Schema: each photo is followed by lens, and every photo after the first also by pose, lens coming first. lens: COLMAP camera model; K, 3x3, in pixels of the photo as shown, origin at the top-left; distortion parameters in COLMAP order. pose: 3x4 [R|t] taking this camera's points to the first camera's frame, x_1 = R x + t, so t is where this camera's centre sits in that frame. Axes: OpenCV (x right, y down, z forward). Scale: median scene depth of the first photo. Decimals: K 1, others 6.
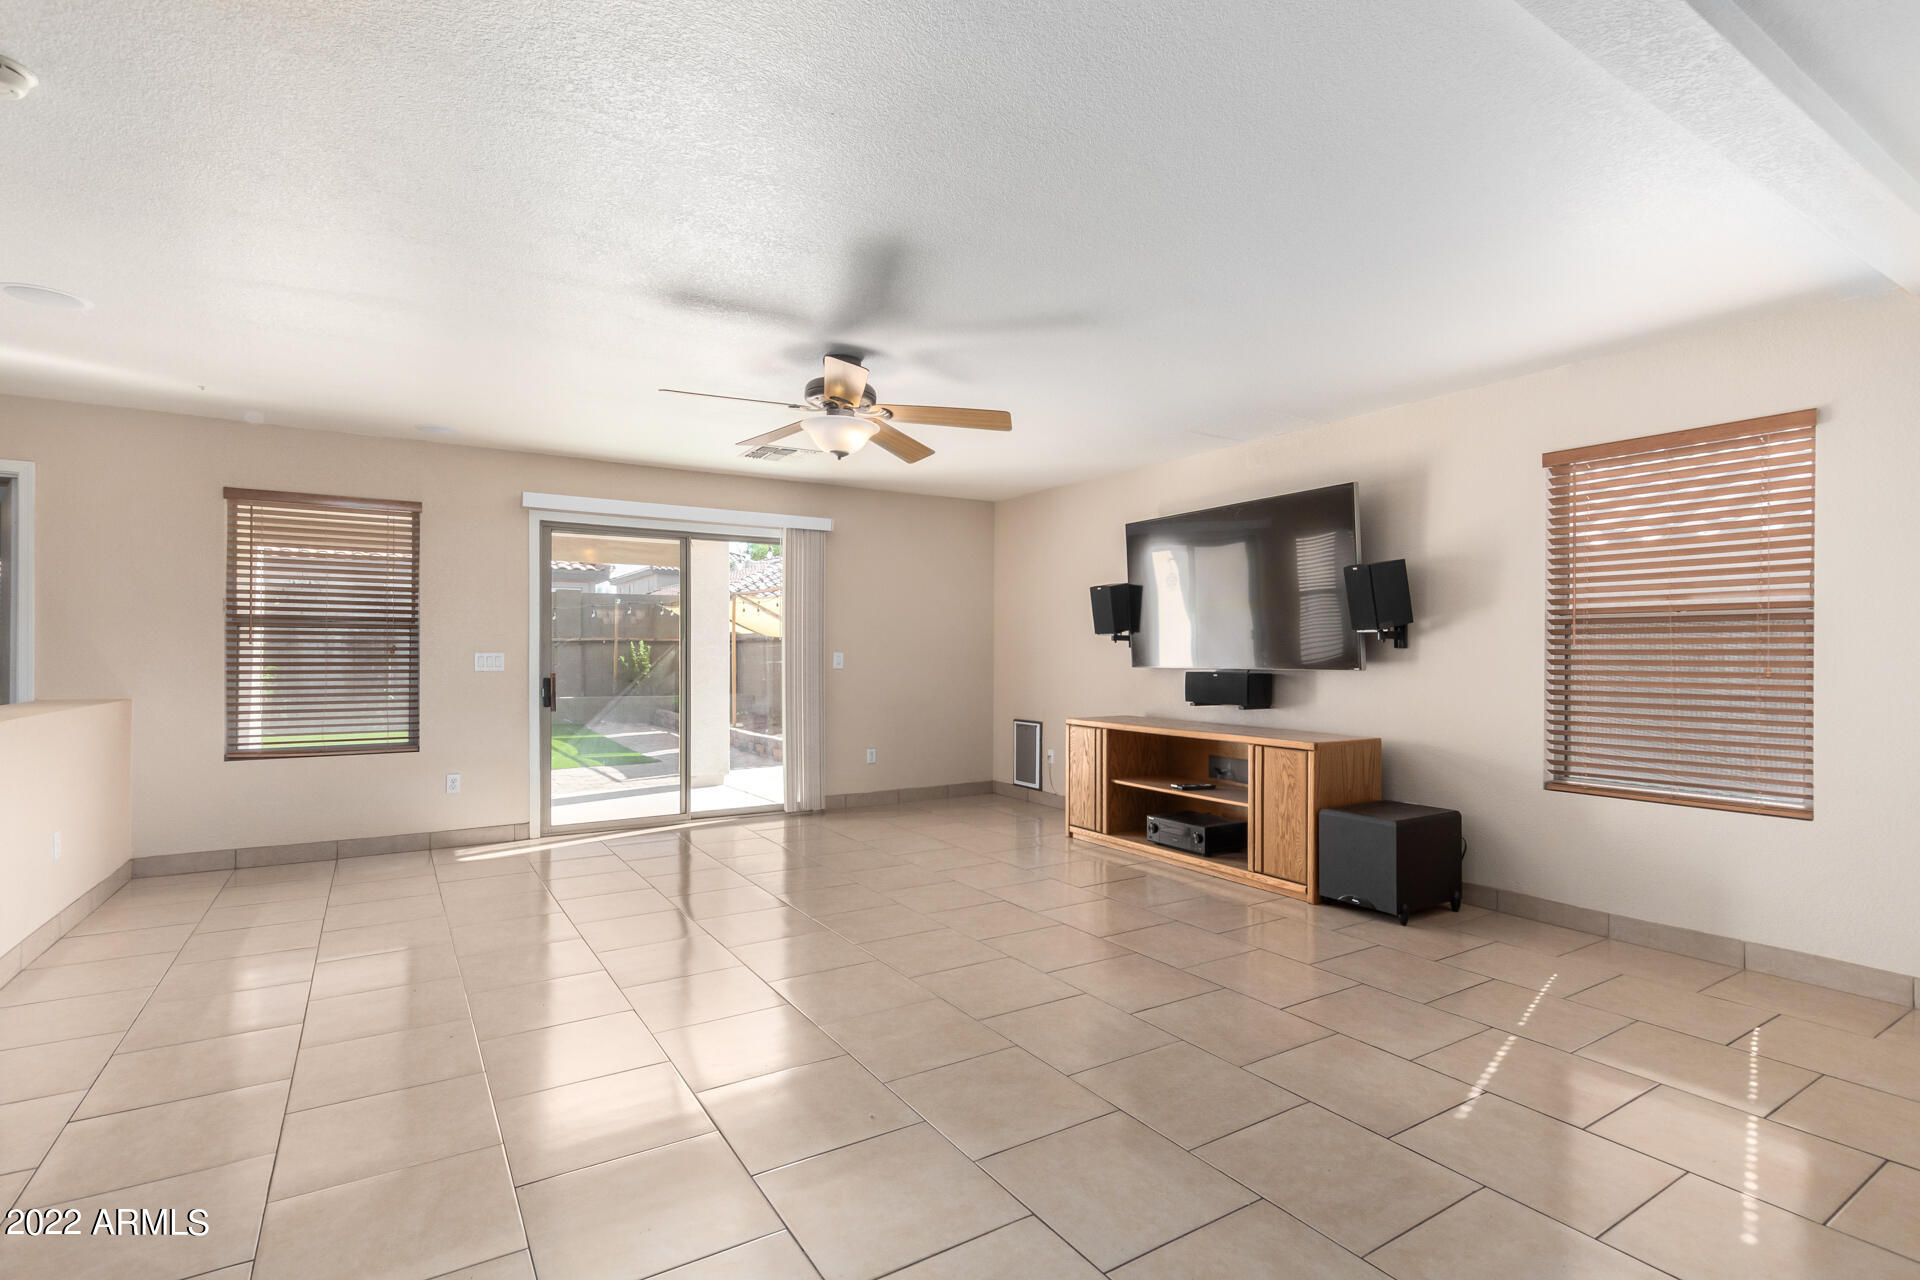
lens RADIAL K [[900.6, 0, 893.6], [0, 900.6, 648.4], [0, 0, 1]] dist [0.006222, -0.001204]
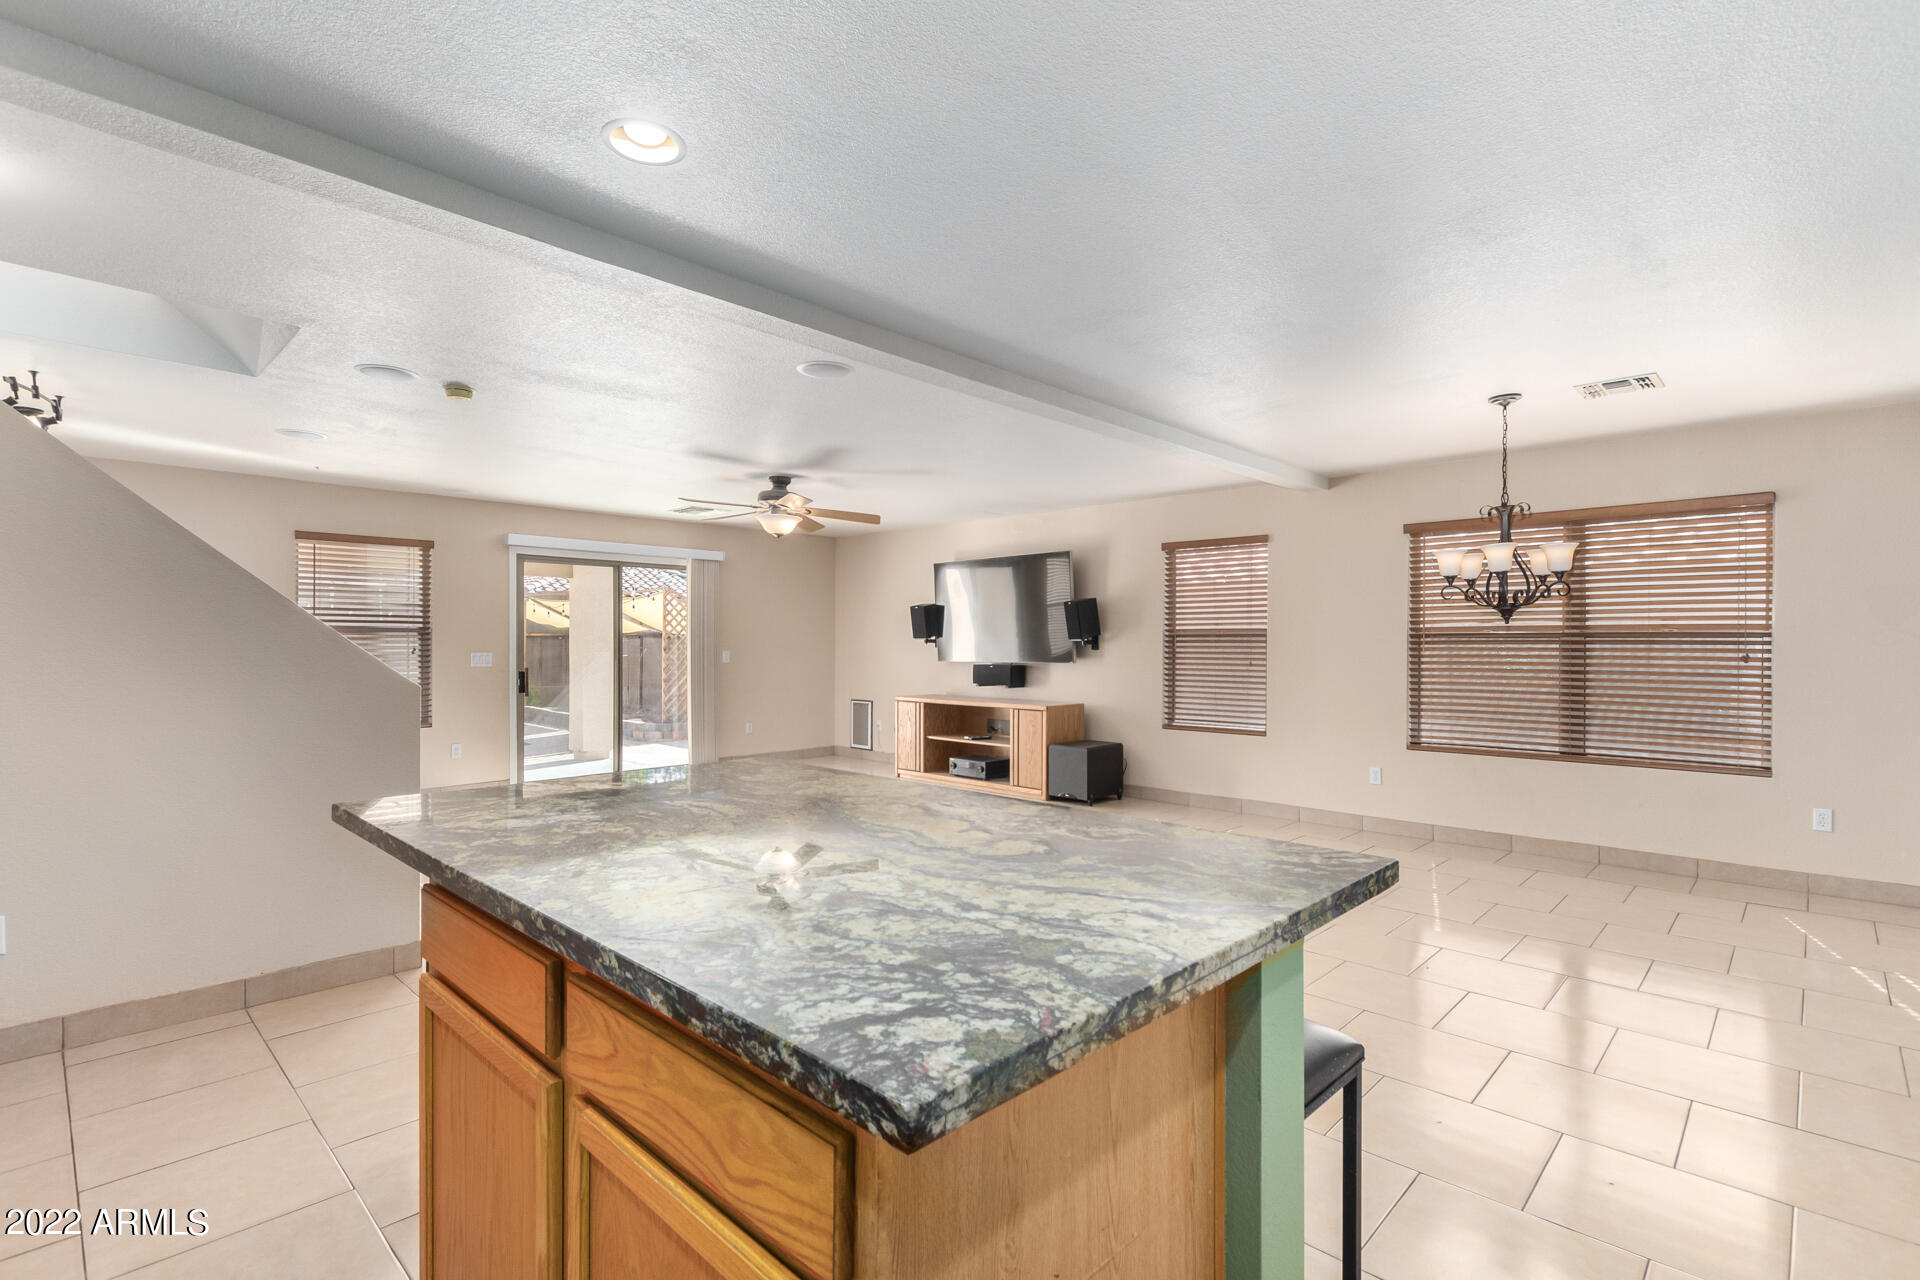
lens RADIAL K [[900.6, 0, 970.1], [0, 900.6, 642.2], [0, 0, 1]] dist [0.006222, -0.001204]
pose [[0.948749, 0.003041, 0.316016, -0.174941], [-0.003635, 0.999993, 0.001290, -0.014692], [-0.316010, -0.002373, 0.948753, -0.478968]]
